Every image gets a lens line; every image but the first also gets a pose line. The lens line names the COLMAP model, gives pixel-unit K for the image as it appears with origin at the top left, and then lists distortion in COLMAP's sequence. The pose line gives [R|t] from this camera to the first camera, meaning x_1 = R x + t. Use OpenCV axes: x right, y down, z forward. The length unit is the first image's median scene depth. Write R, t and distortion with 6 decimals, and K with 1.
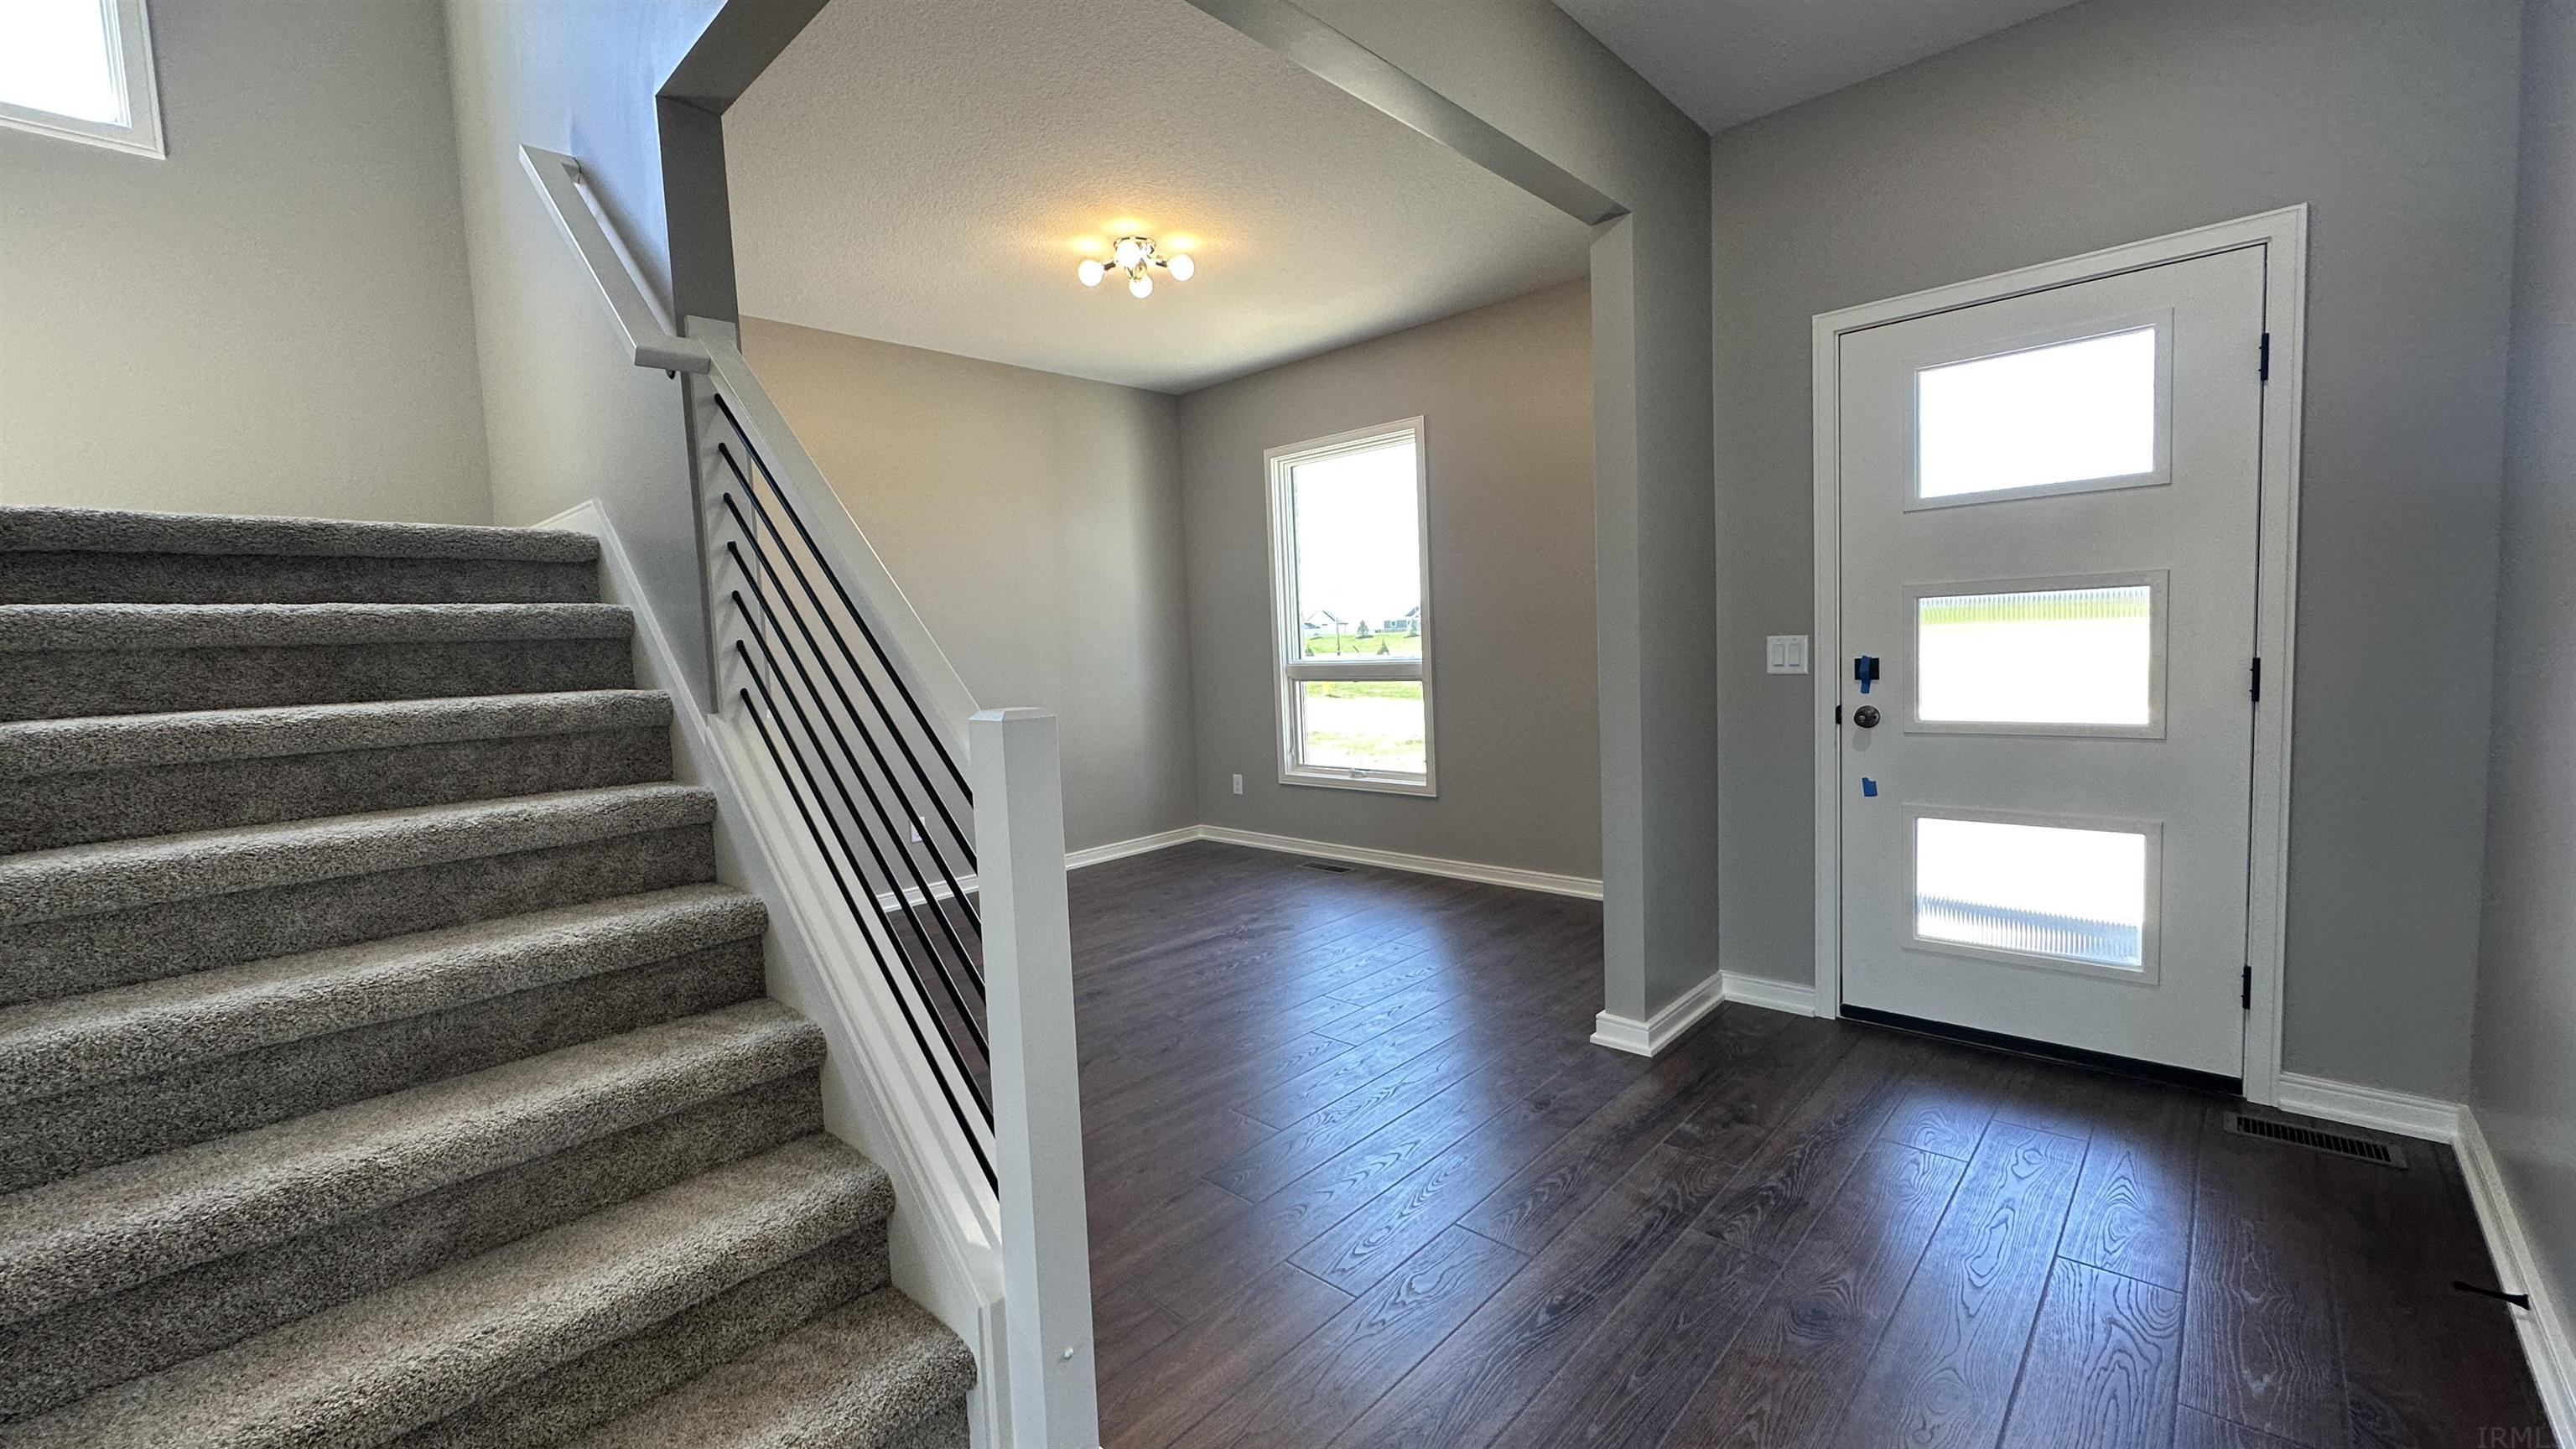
lens RADIAL K [[1034.4, 0, 1278.9], [0, 1034.4, 722.1], [0, 0, 1]] dist [-0.001345, 0.000332]
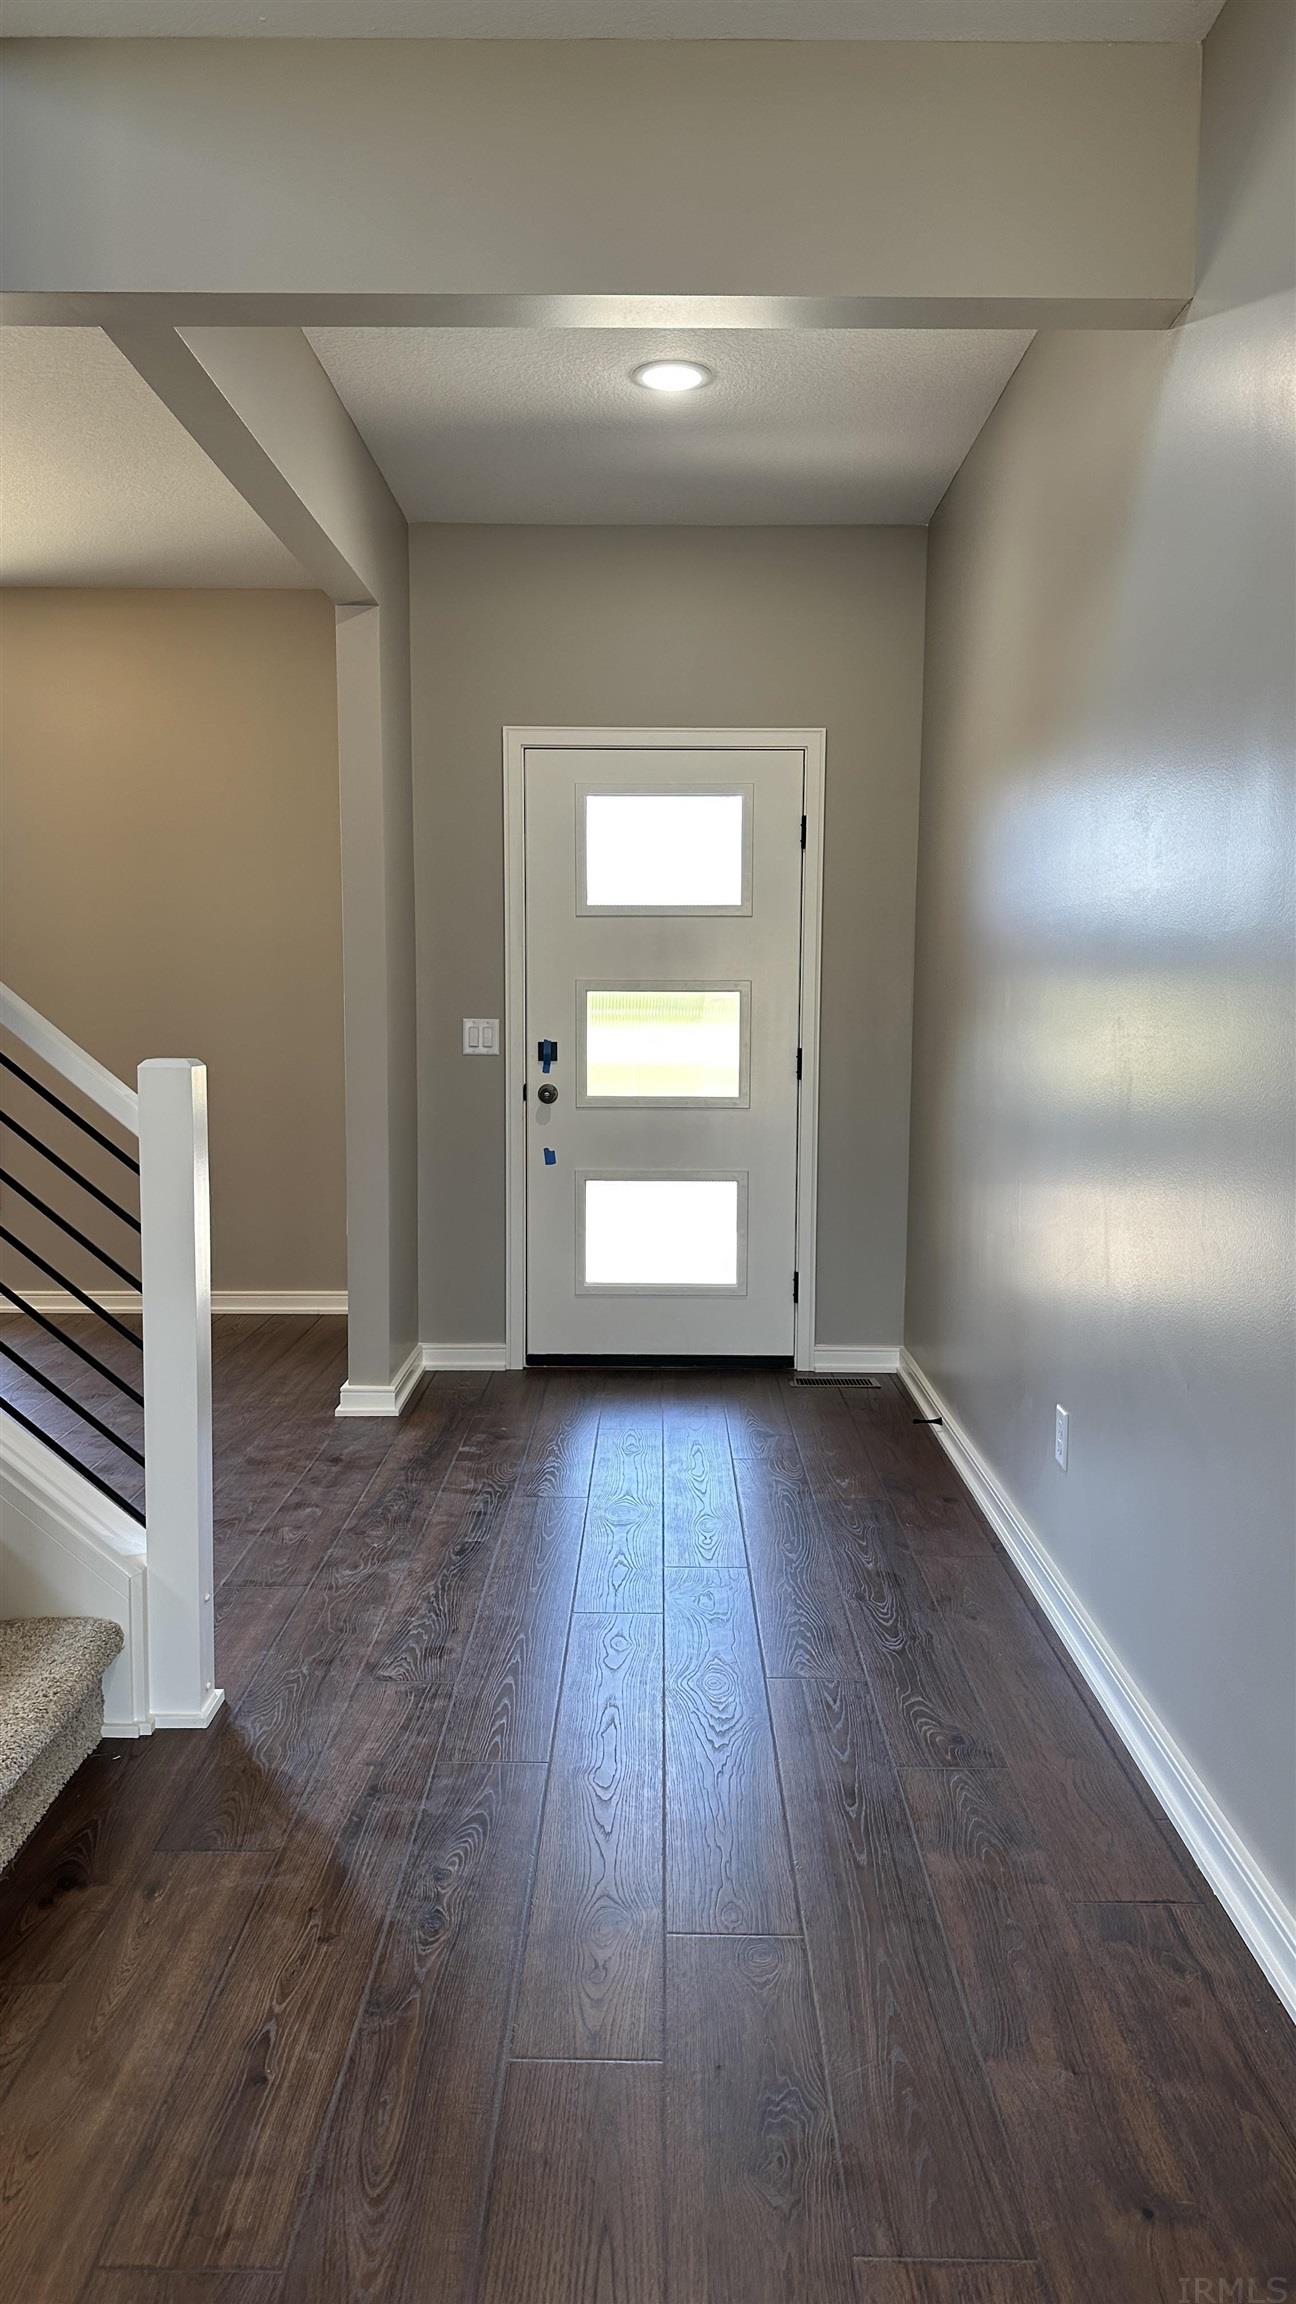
lens RADIAL K [[1632.2, 0, 636.9], [0, 1632.2, 1166.7], [0, 0, 1]] dist [0.065550, 0.000290]
pose [[0.735571, -0.023042, 0.677055, -0.565680], [0.014346, 0.999727, 0.018438, 0.043141], [-0.677295, -0.003850, 0.735701, -0.374517]]
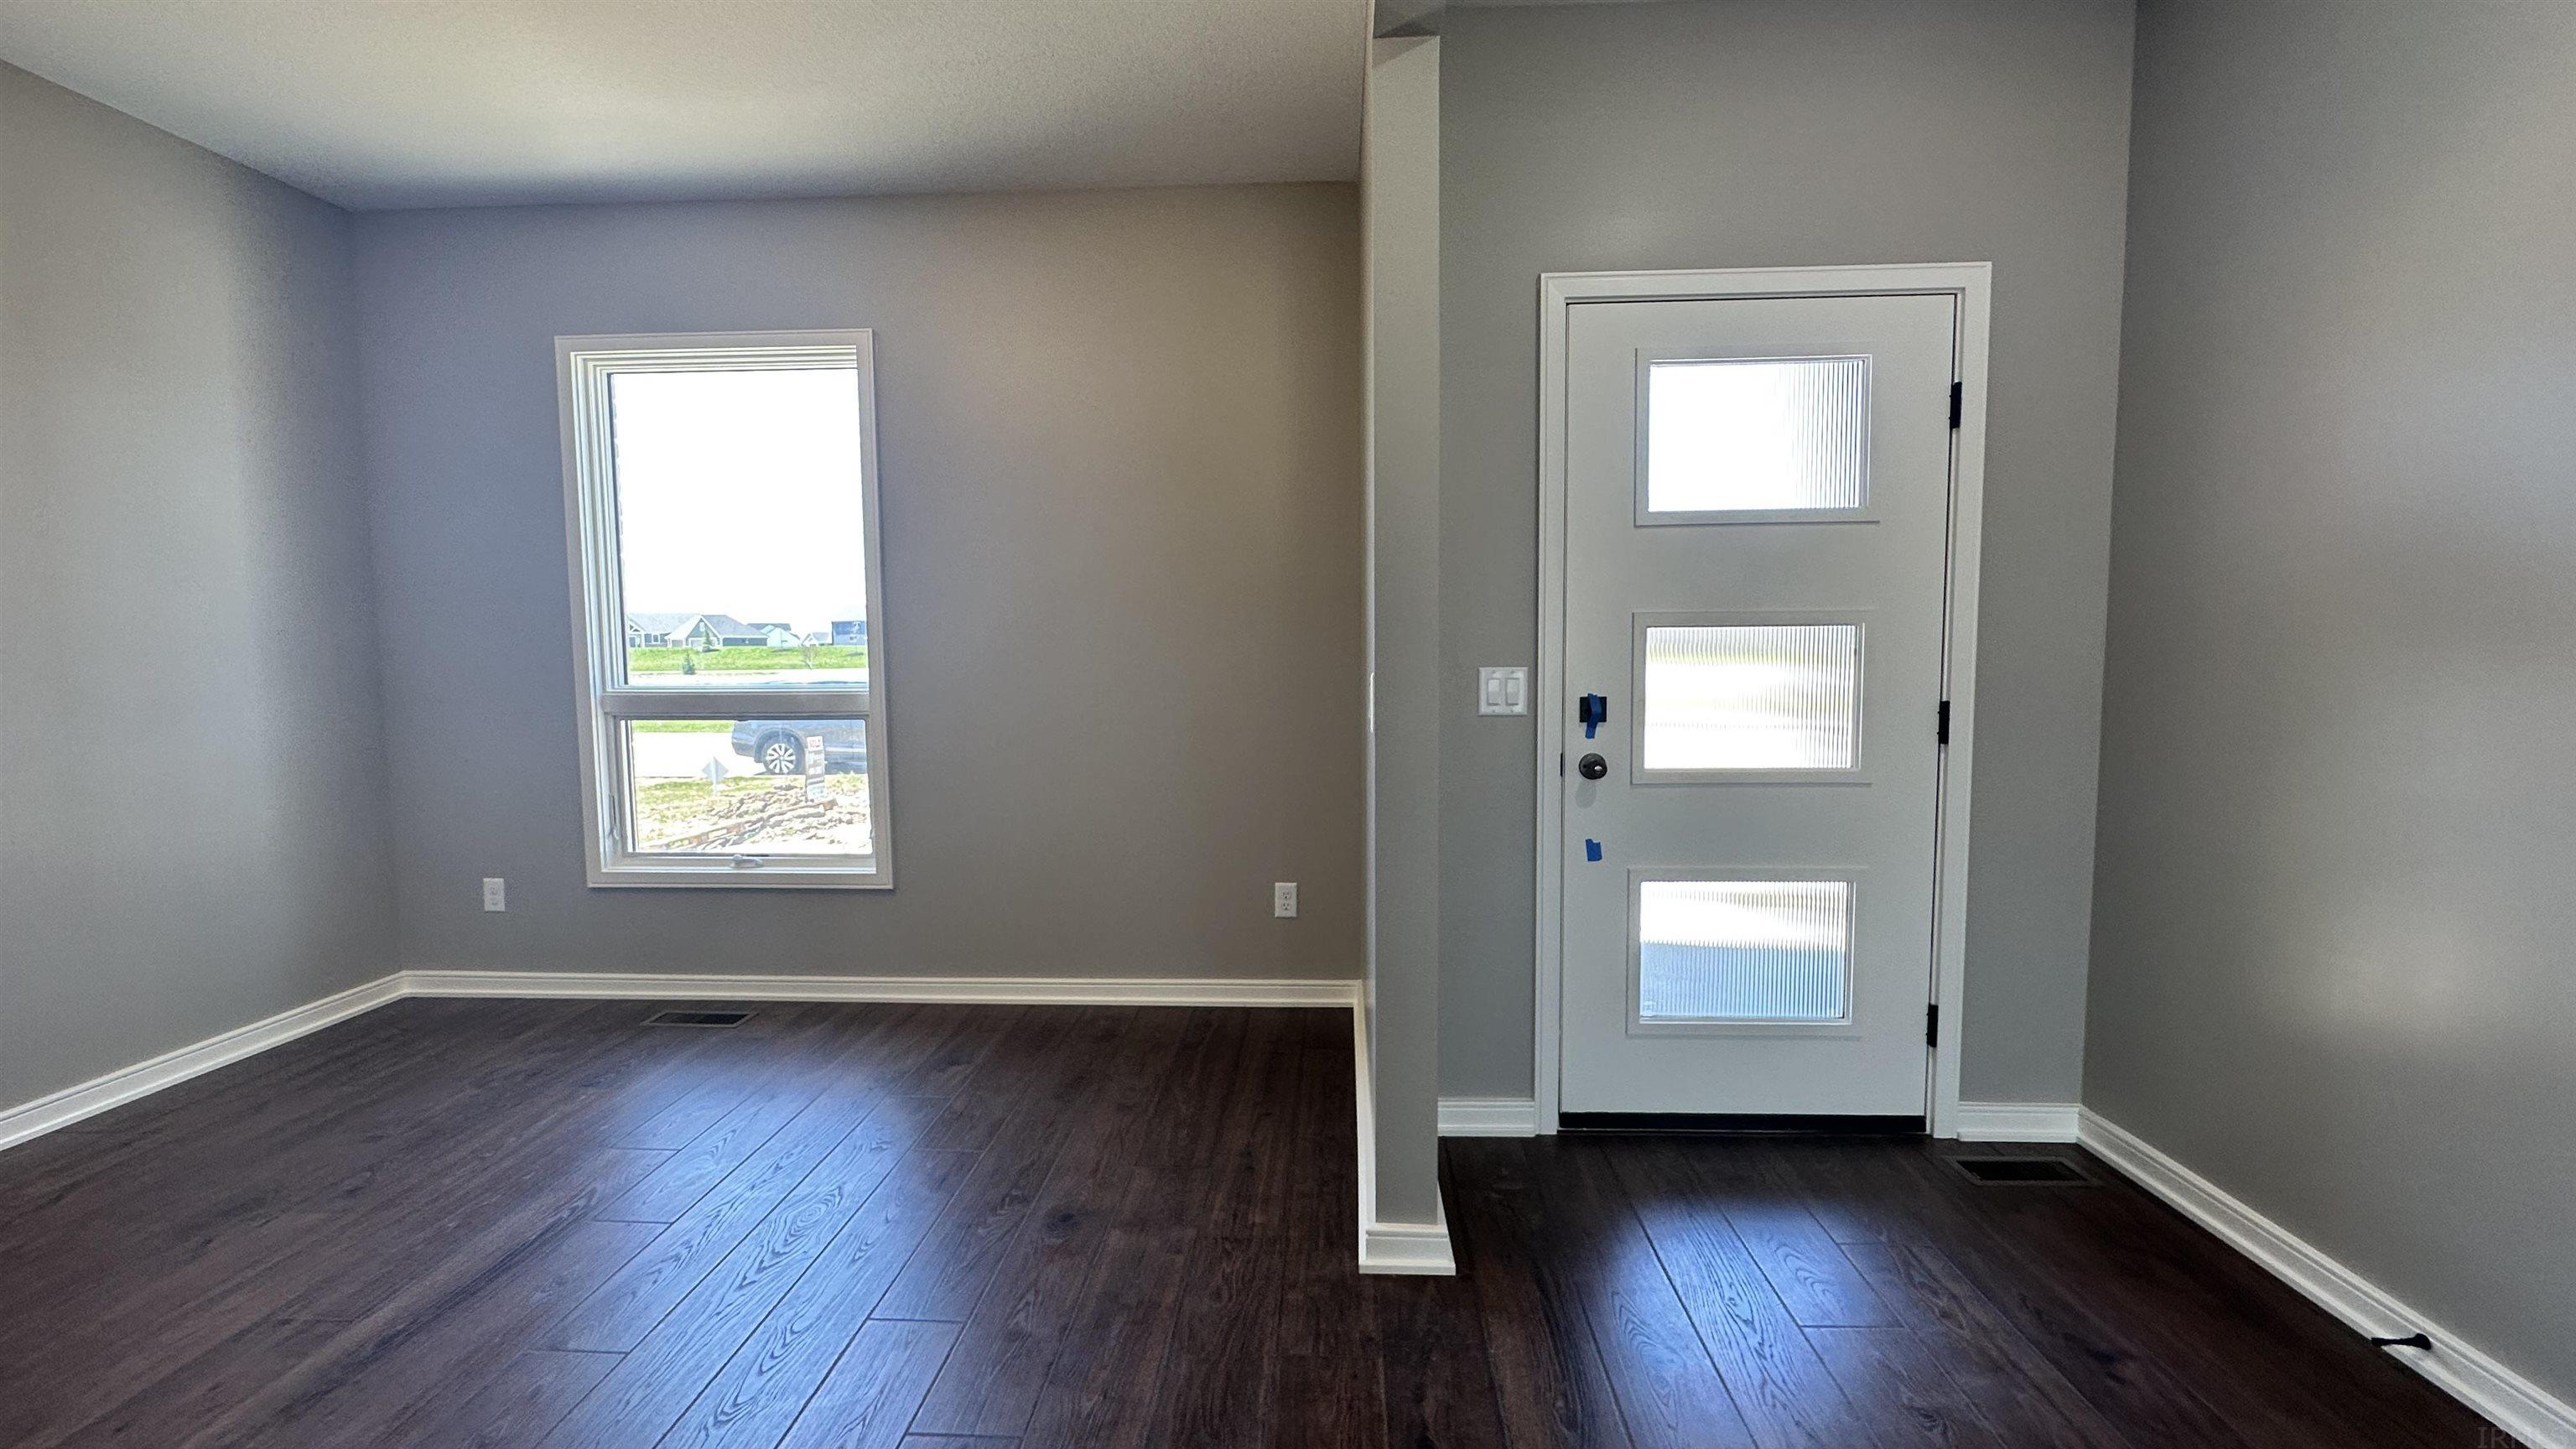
lens RADIAL K [[1034.4, 0, 1281.5], [0, 1034.4, 719.4], [0, 0, 1]] dist [-0.001345, 0.000332]
pose [[0.758417, -0.008373, 0.651716, -0.168141], [0.026694, 0.999478, -0.018223, -0.034304], [-0.651223, 0.031218, 0.758244, 0.527686]]
